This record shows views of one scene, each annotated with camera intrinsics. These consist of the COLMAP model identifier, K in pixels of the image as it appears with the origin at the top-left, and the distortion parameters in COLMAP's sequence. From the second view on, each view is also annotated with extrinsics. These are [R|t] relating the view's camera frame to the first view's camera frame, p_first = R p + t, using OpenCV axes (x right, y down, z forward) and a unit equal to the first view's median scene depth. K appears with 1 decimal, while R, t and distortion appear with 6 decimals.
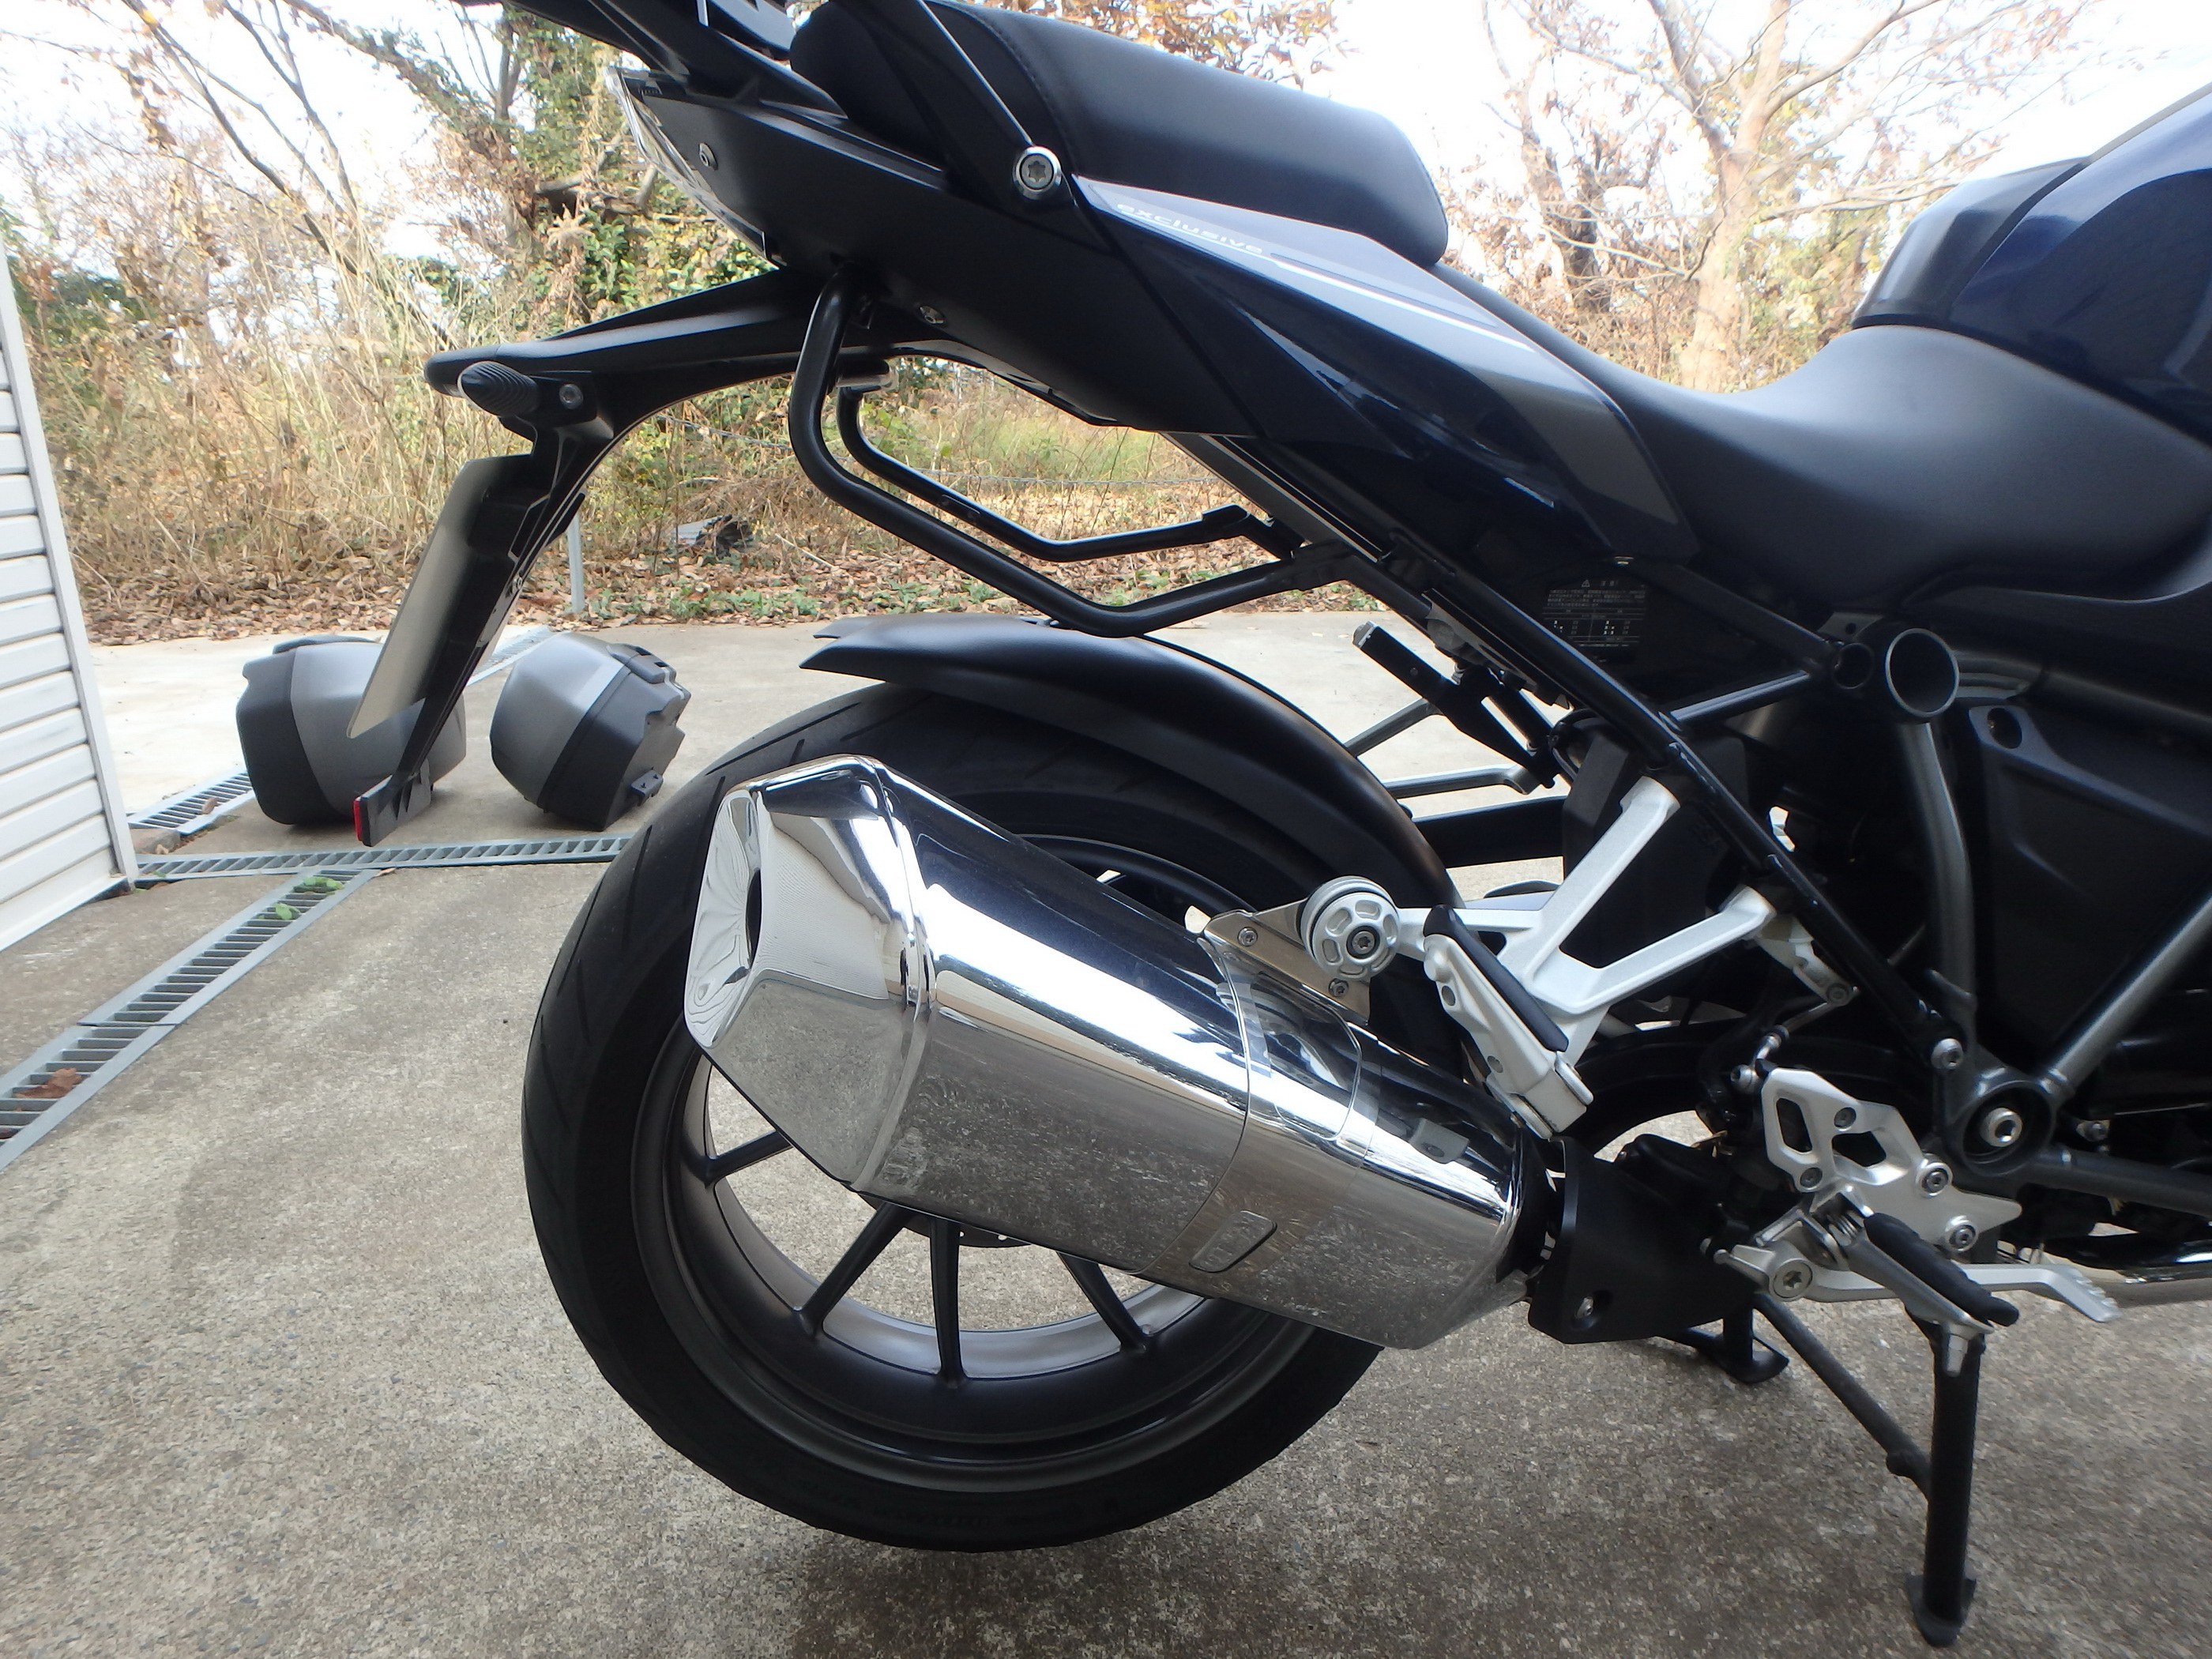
lens RADIAL K [[1372.5, 0, 1096.4], [0, 1372.5, 844.4], [0, 0, 1]] dist [-0.048125, 0.015658]
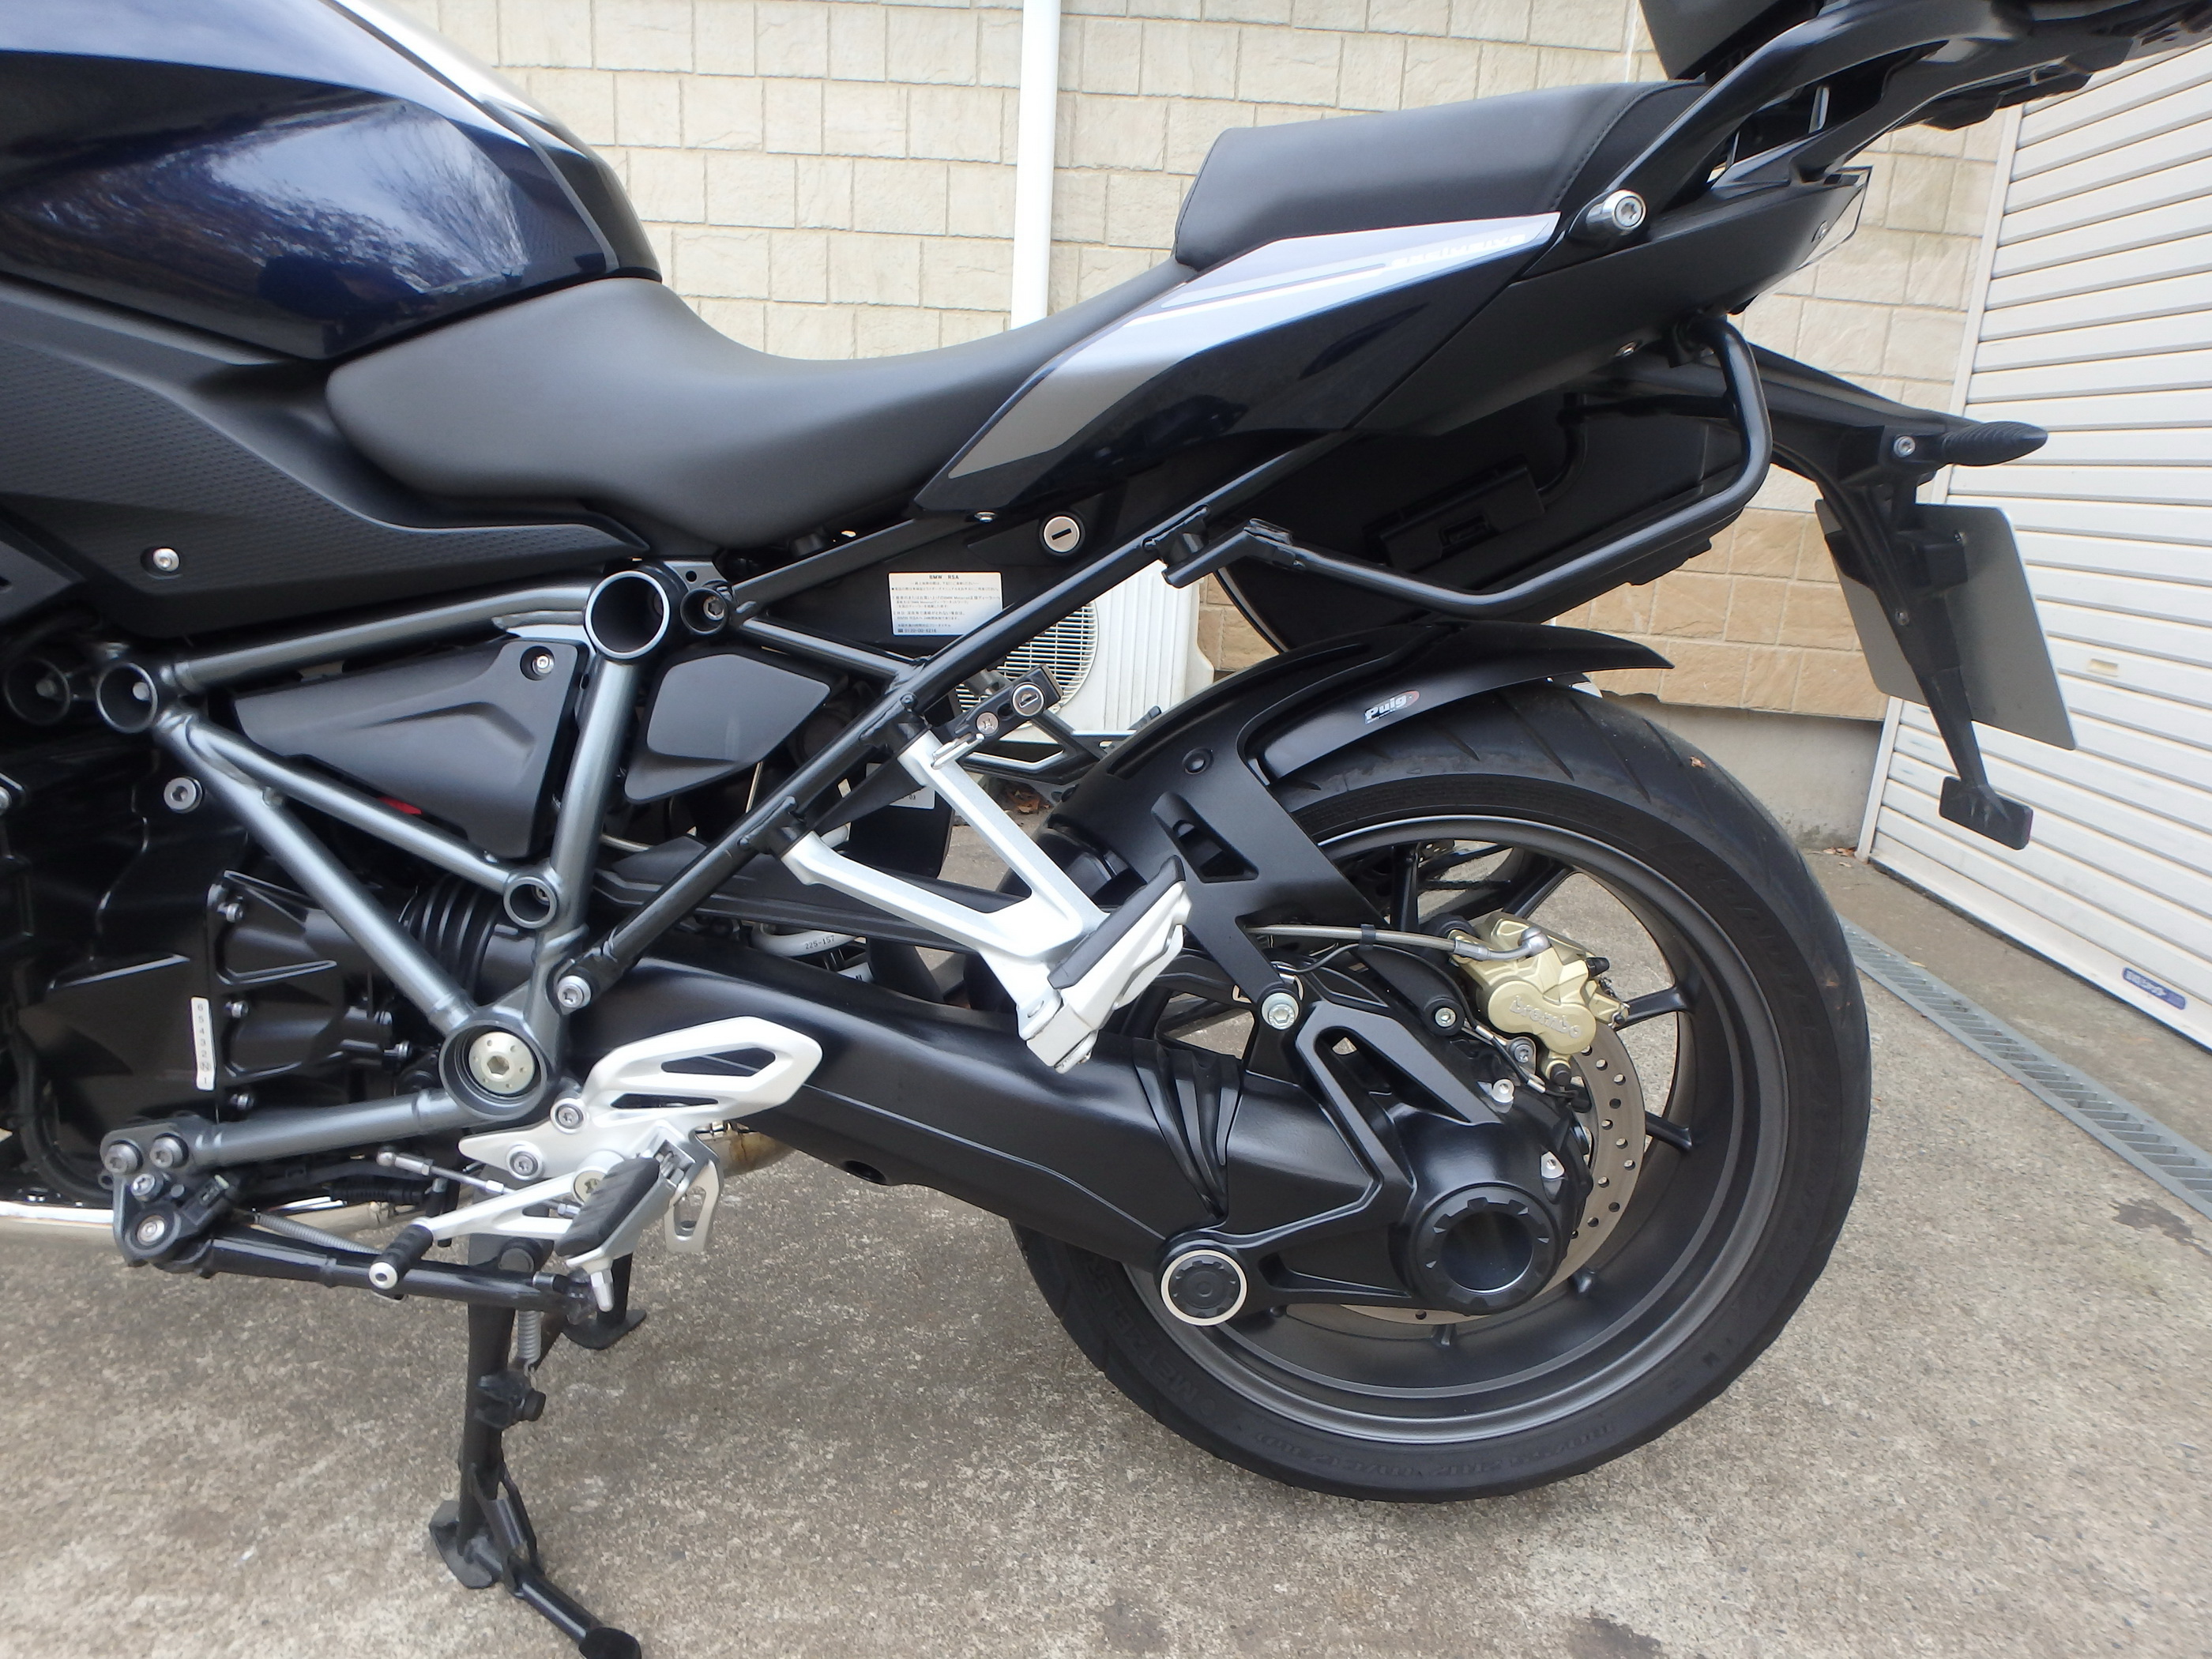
lens RADIAL K [[1372.5, 0, 1135.9], [0, 1372.5, 832.4], [0, 0, 1]] dist [-0.048125, 0.015658]
pose [[-0.990857, -0.095961, 0.094831, 0.062991], [-0.029865, 0.841481, 0.539461, -0.476881], [-0.131566, 0.531697, -0.836654, 1.608574]]
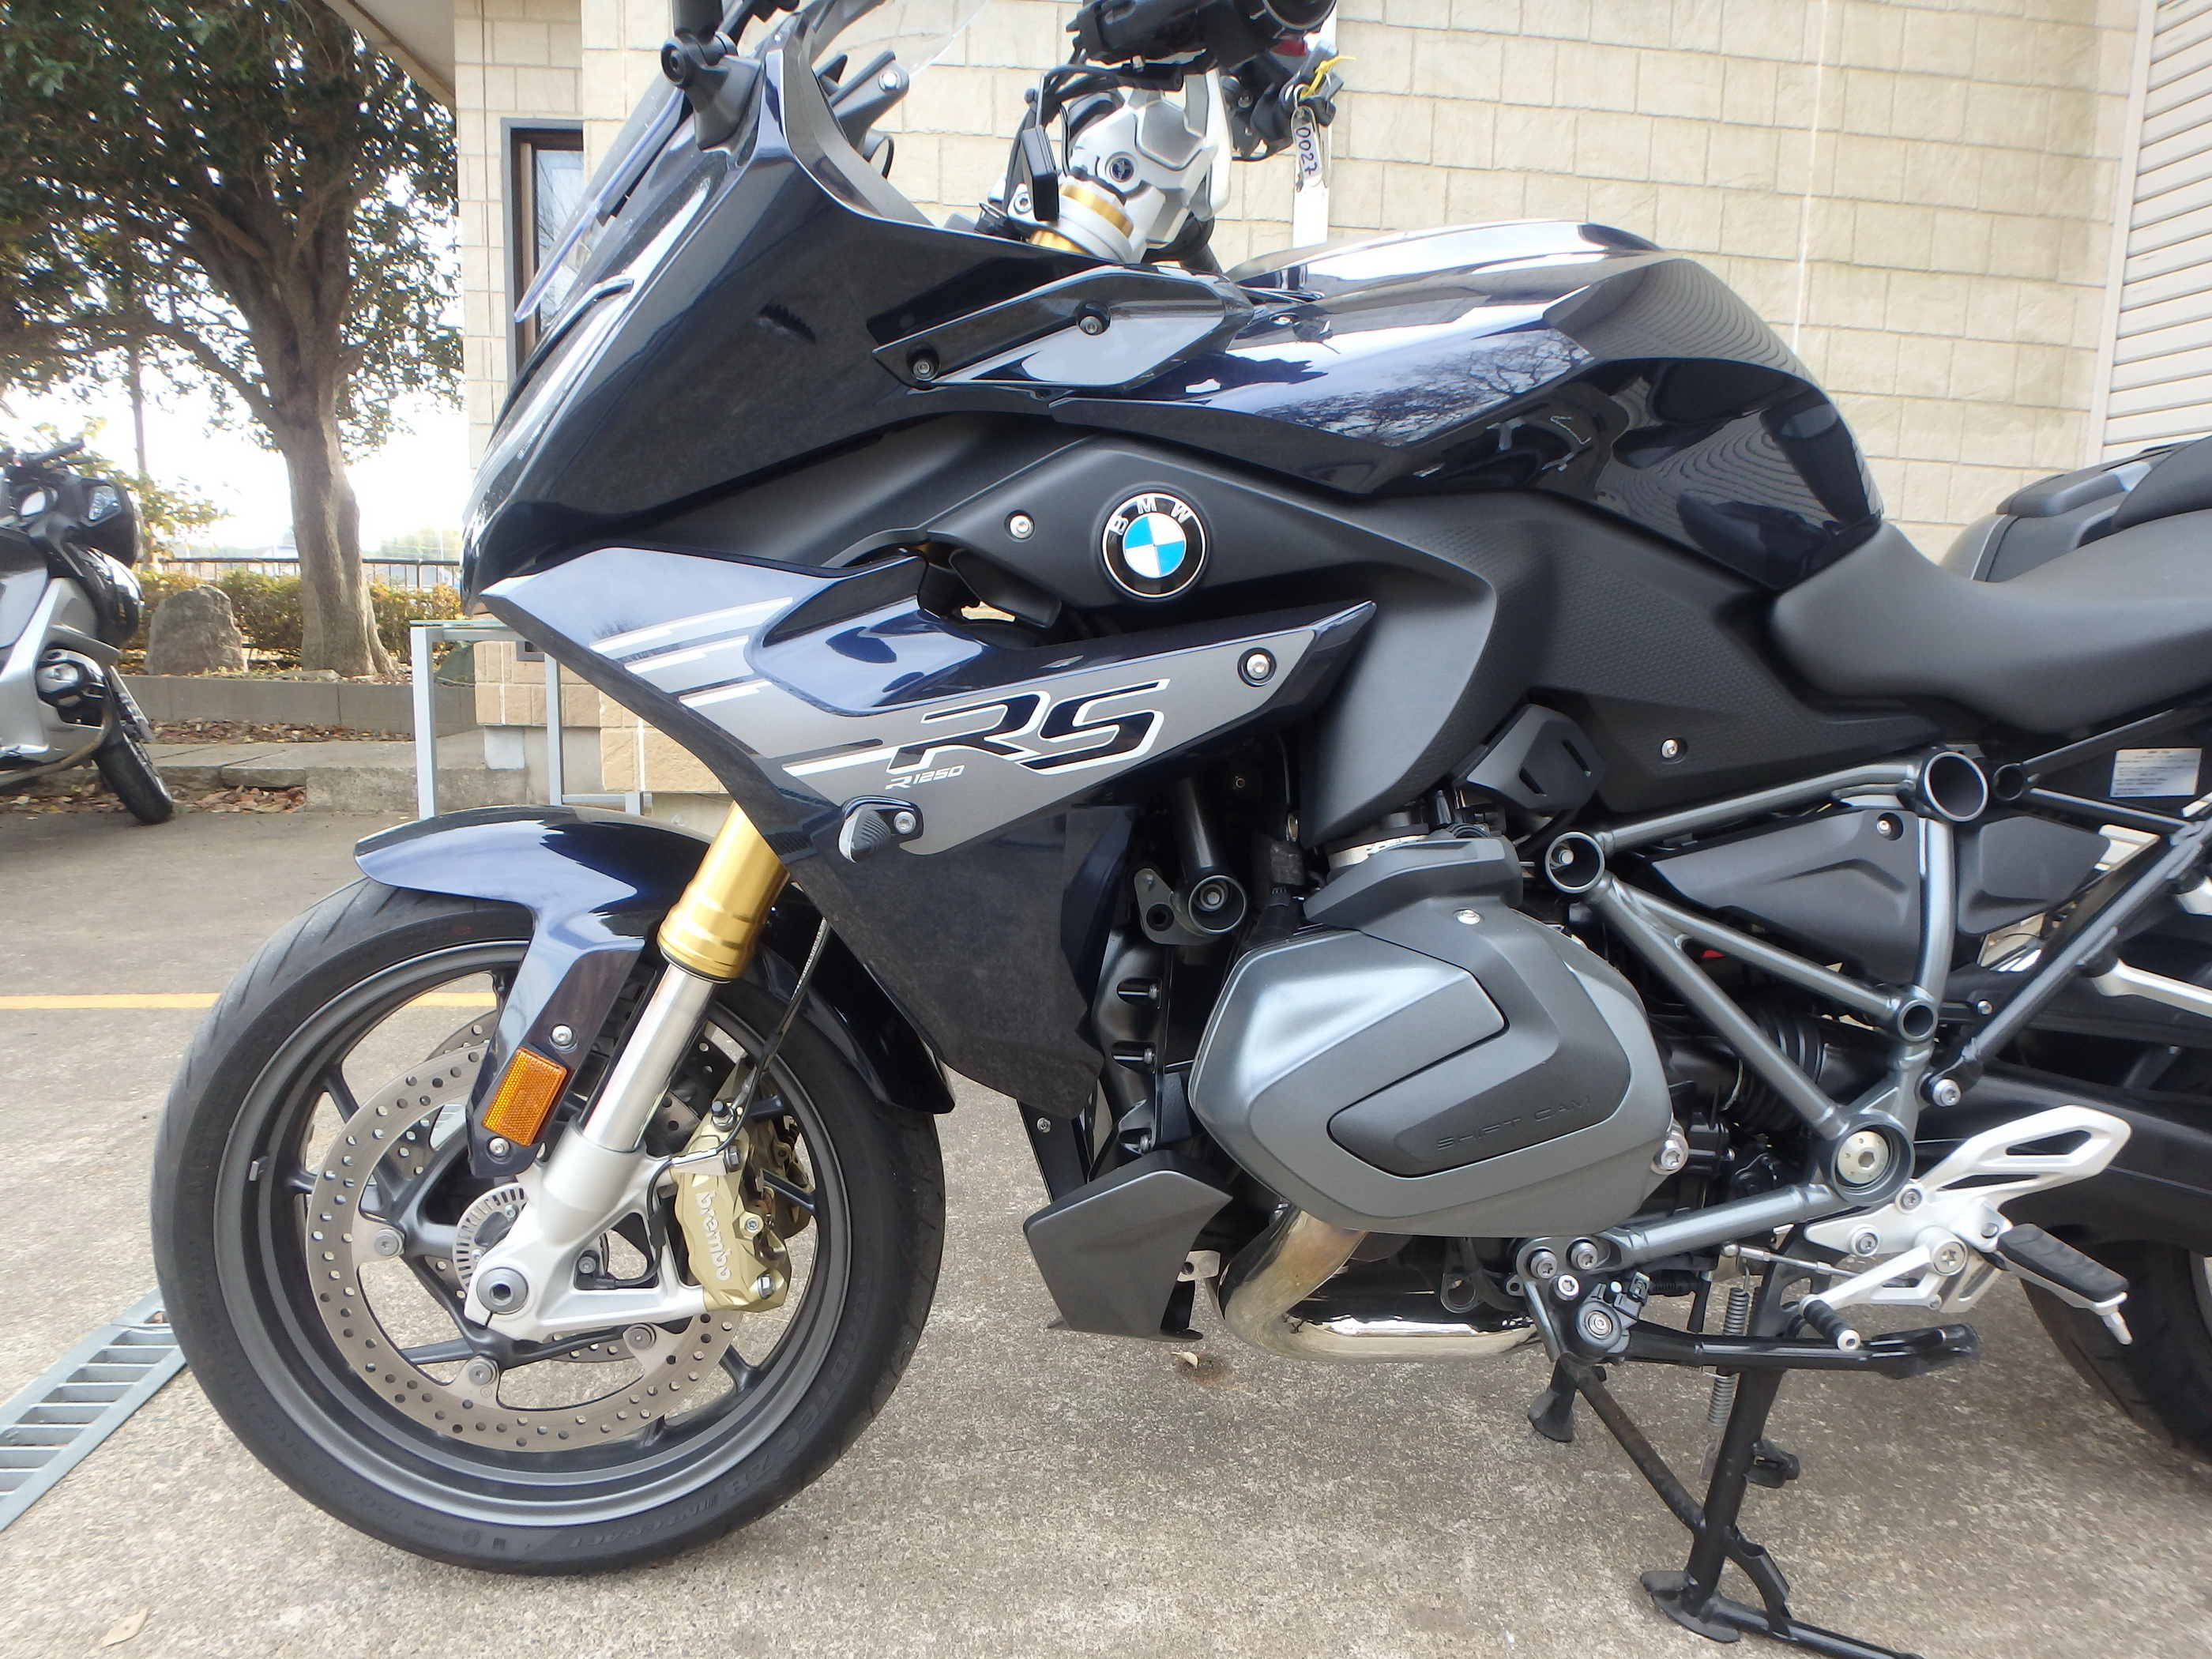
lens RADIAL K [[1372.5, 0, 1110.5], [0, 1372.5, 822.2], [0, 0, 1]] dist [-0.048125, 0.015658]
pose [[-0.998742, -0.048378, 0.013200, 1.009398], [-0.037429, 0.894348, 0.445803, -0.537366], [-0.033373, 0.444748, -0.895034, 1.825557]]
